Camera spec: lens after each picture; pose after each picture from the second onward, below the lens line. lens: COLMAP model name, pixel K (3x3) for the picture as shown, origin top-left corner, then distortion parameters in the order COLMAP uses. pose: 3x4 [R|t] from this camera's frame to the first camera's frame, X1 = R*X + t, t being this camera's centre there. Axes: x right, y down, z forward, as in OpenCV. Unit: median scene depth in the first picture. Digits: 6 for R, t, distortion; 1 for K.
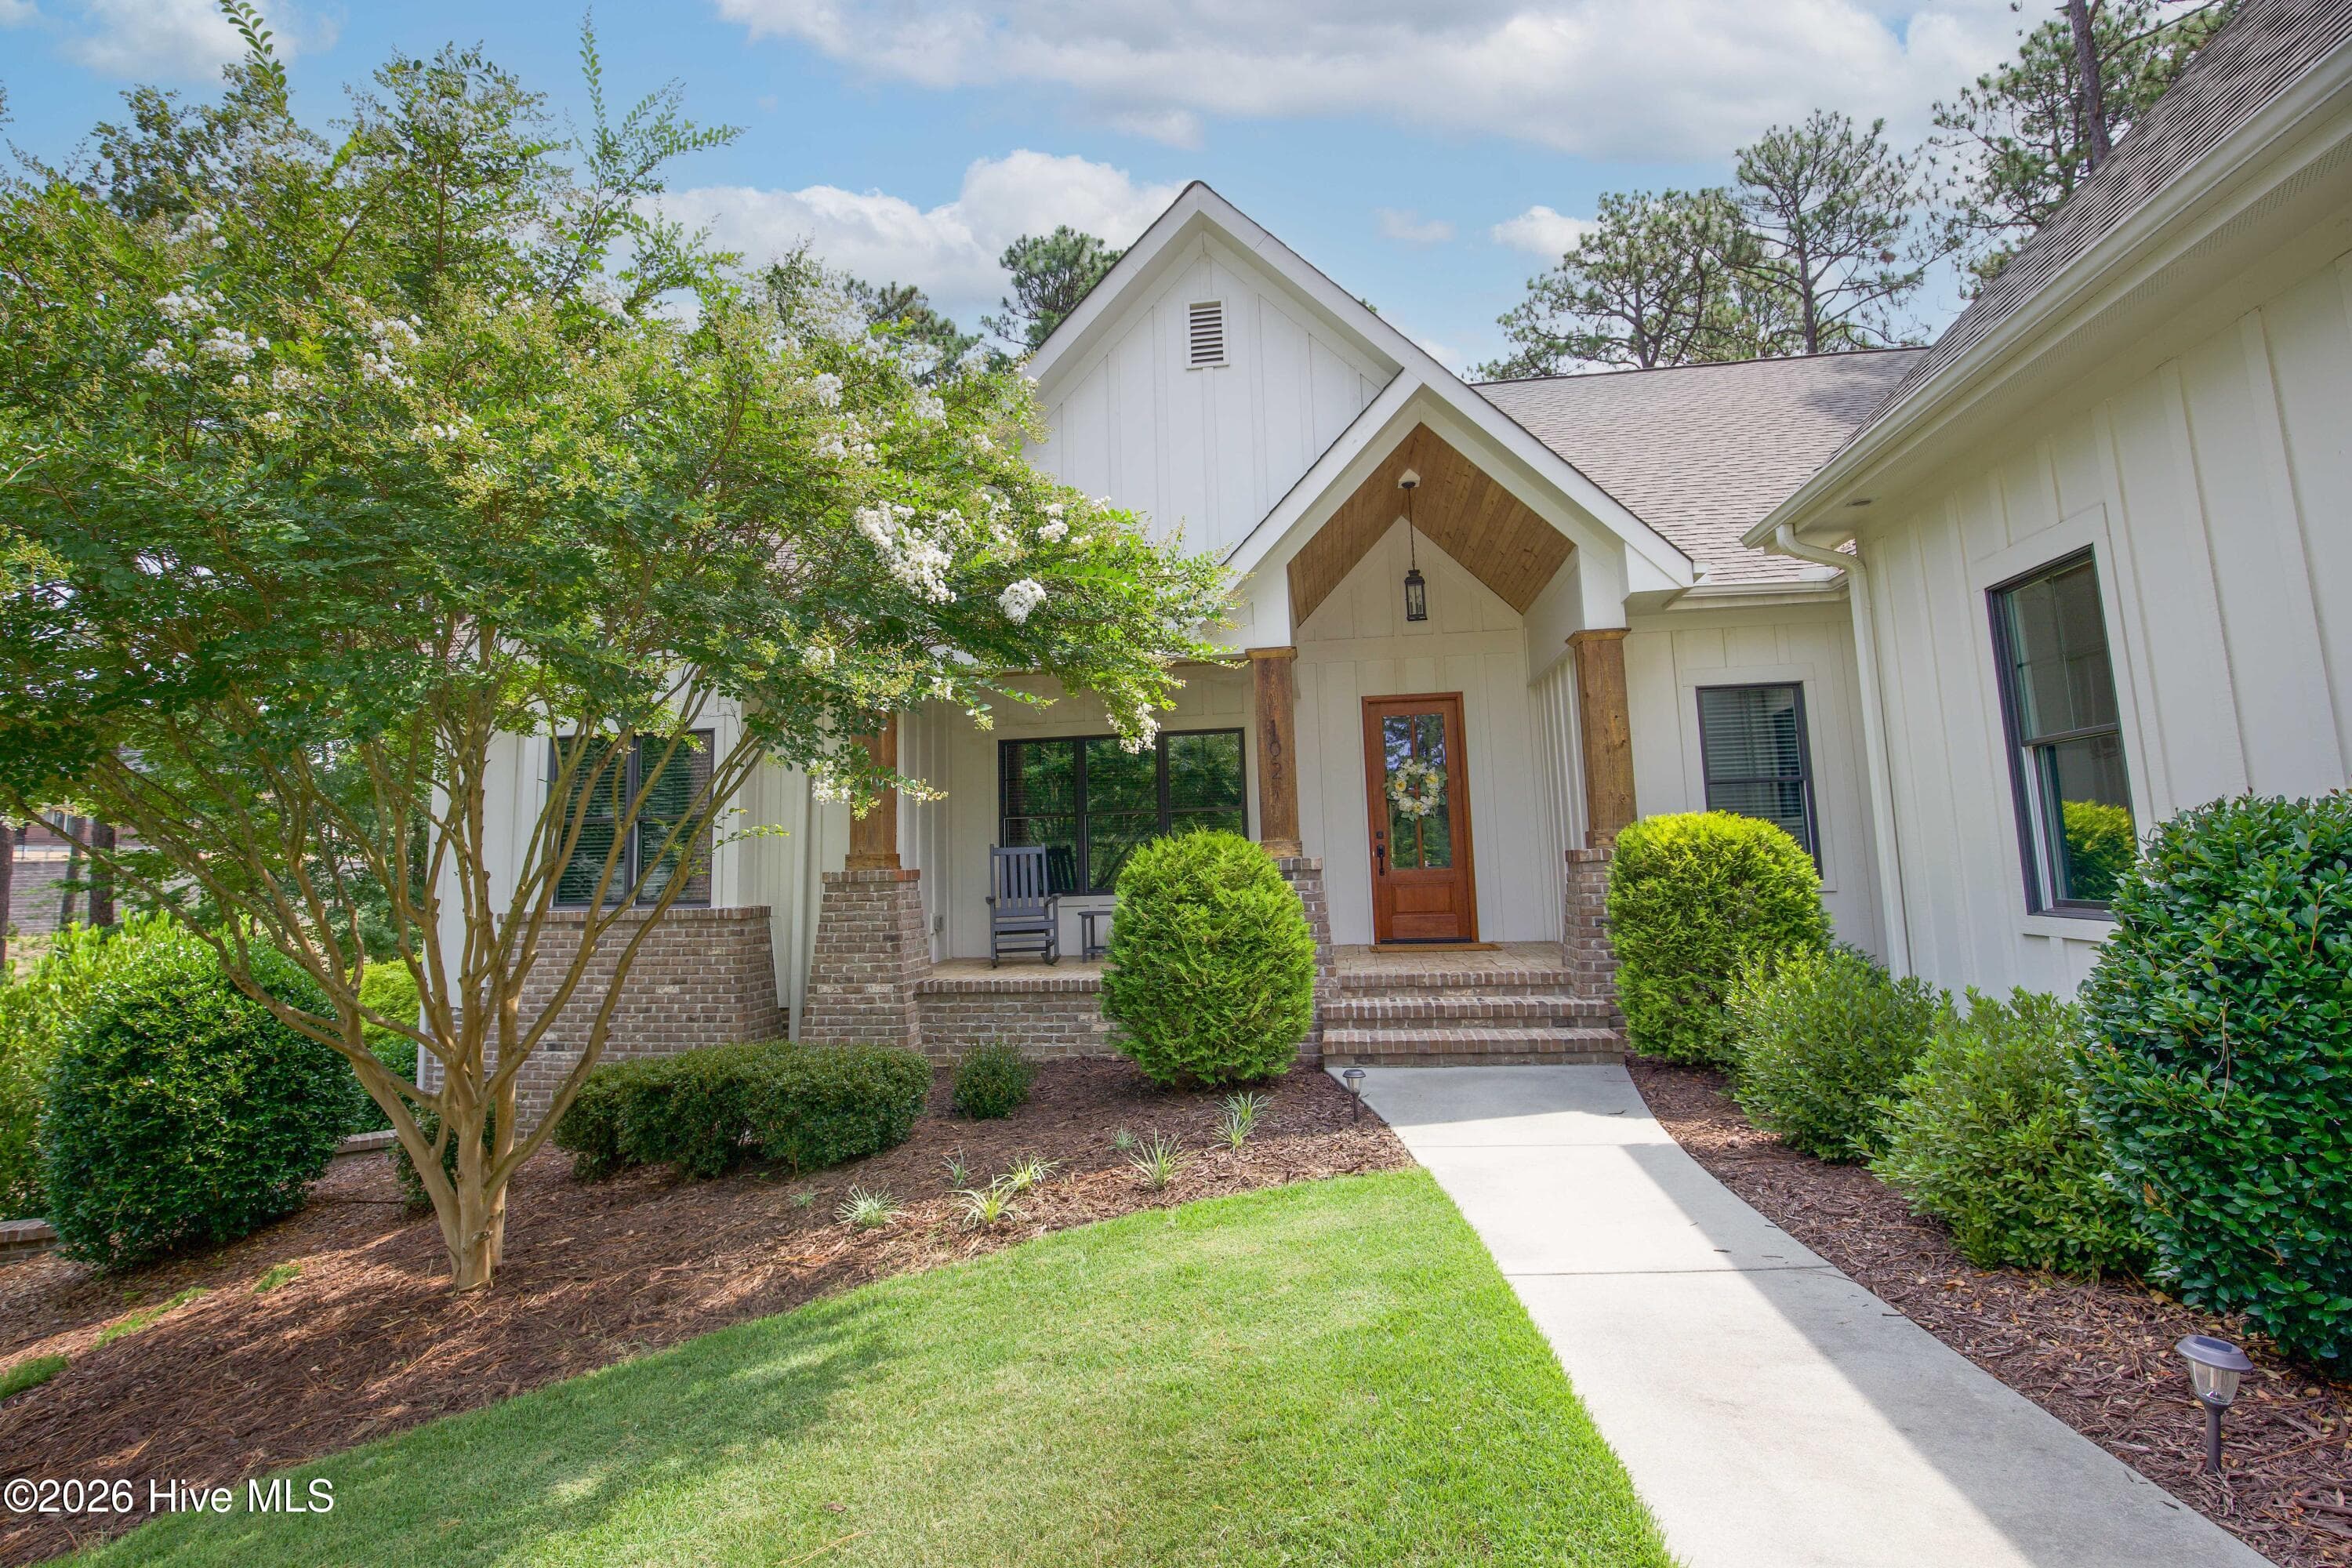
lens RADIAL K [[1155.2, 0, 1139.8], [0, 1155.2, 723.3], [0, 0, 1]] dist [-0.042898, 0.008969]
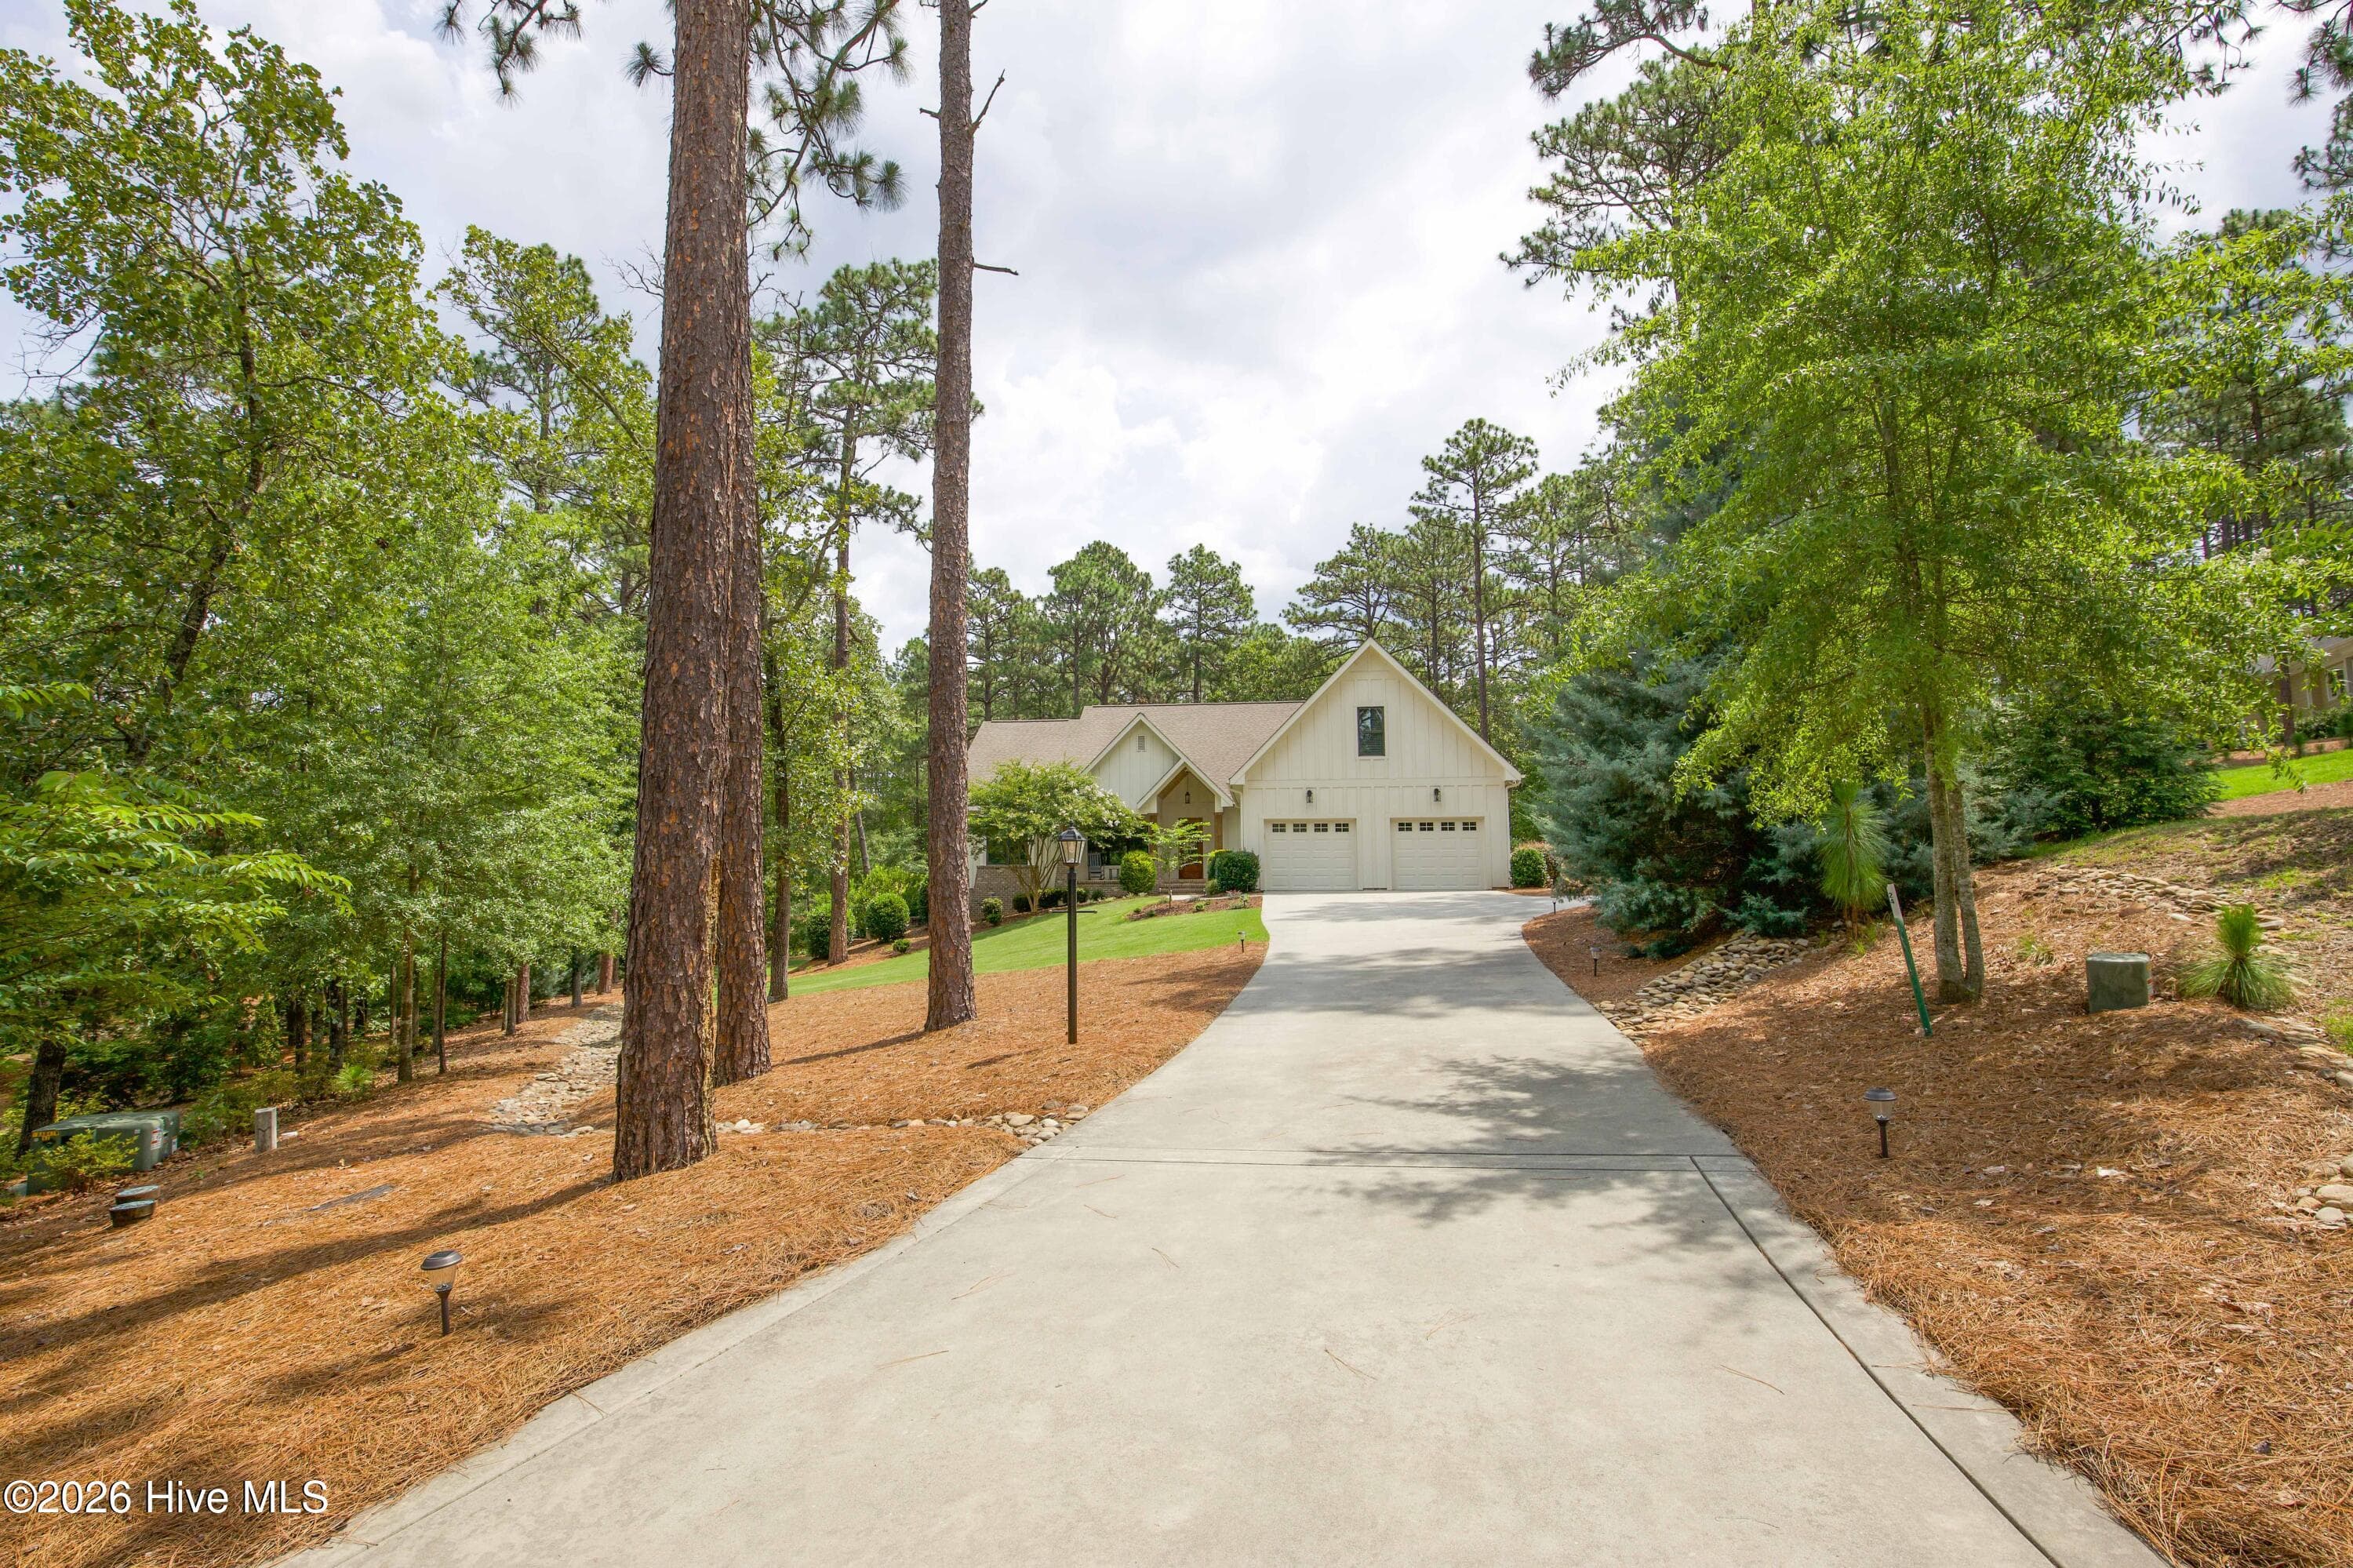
lens RADIAL K [[1155.8, 0, 1140.2], [0, 1155.8, 723.3], [0, 0, 1]] dist [-0.042898, 0.008969]
pose [[0.998288, 0.026896, 0.051934, -0.212016], [-0.026471, 0.999610, -0.008858, -0.411888], [-0.052152, 0.007469, 0.998611, -3.992978]]
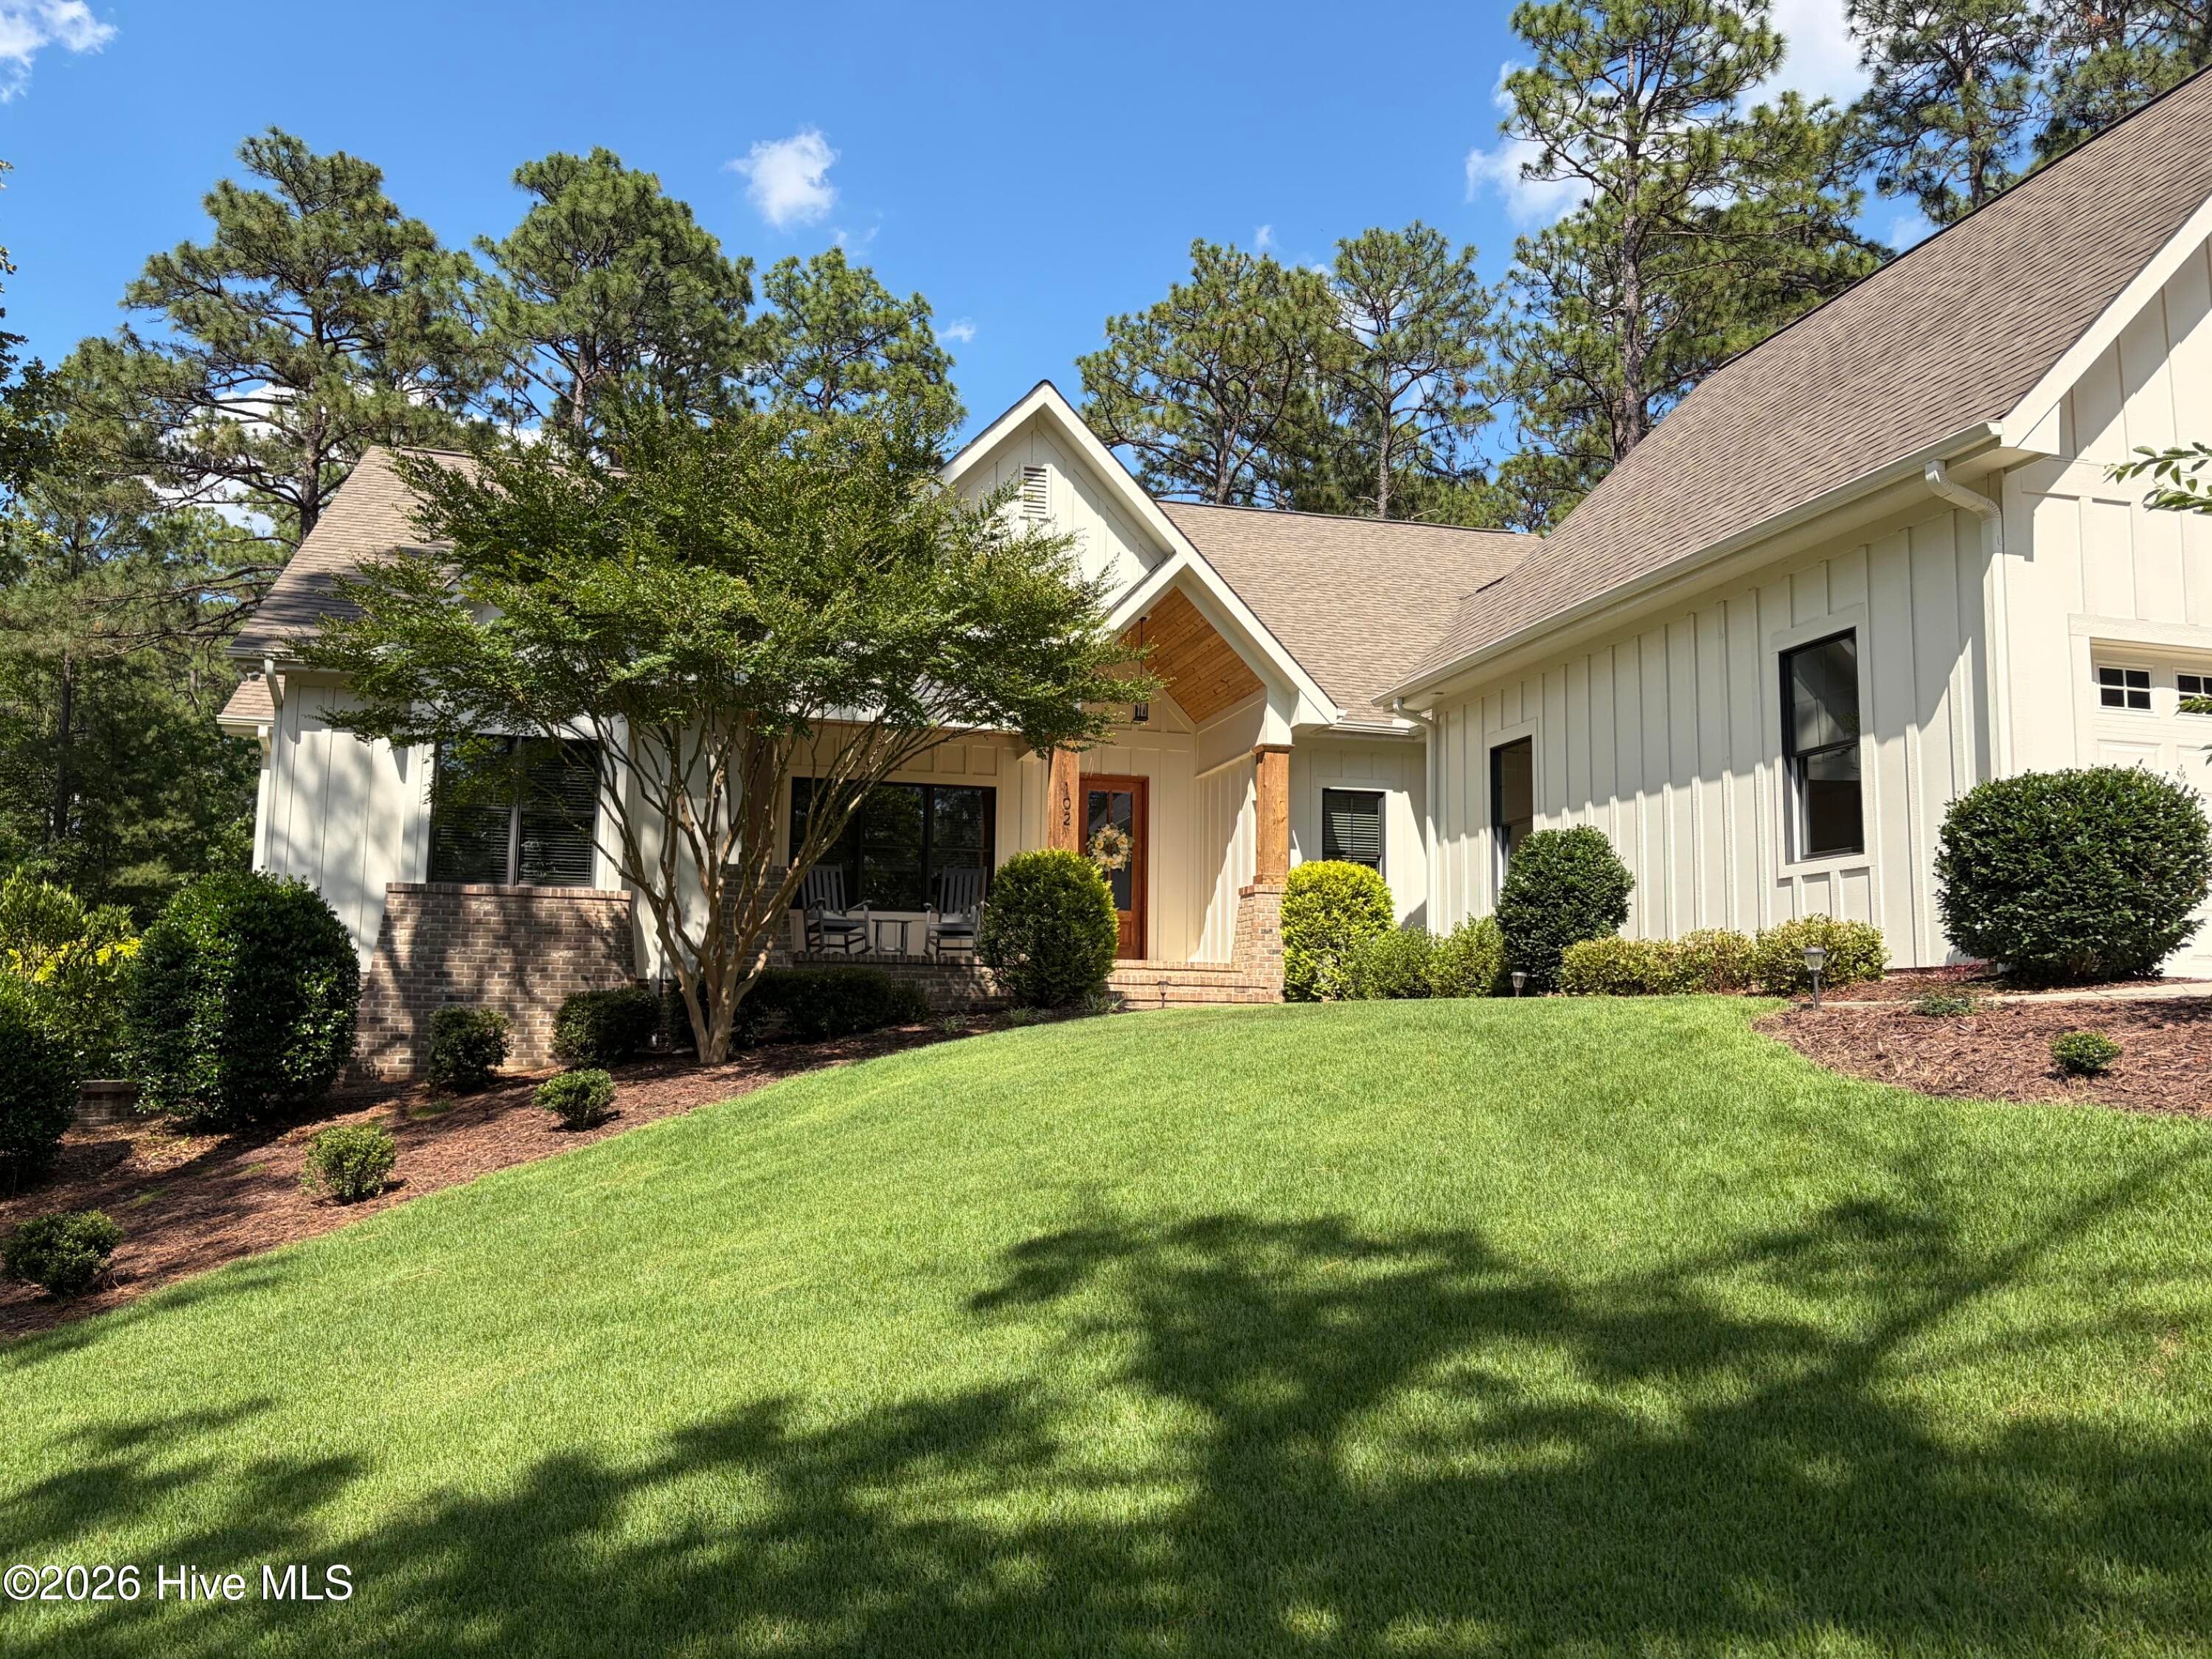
lens RADIAL K [[1718.5, 0, 1109.8], [0, 1718.5, 859.1], [0, 0, 1]] dist [0.042138, -0.010220]
pose [[0.910601, 0.083870, 0.404686, -0.708700], [-0.093015, 0.995660, 0.002951, 0.084090], [-0.402683, -0.040329, 0.914451, -1.001744]]
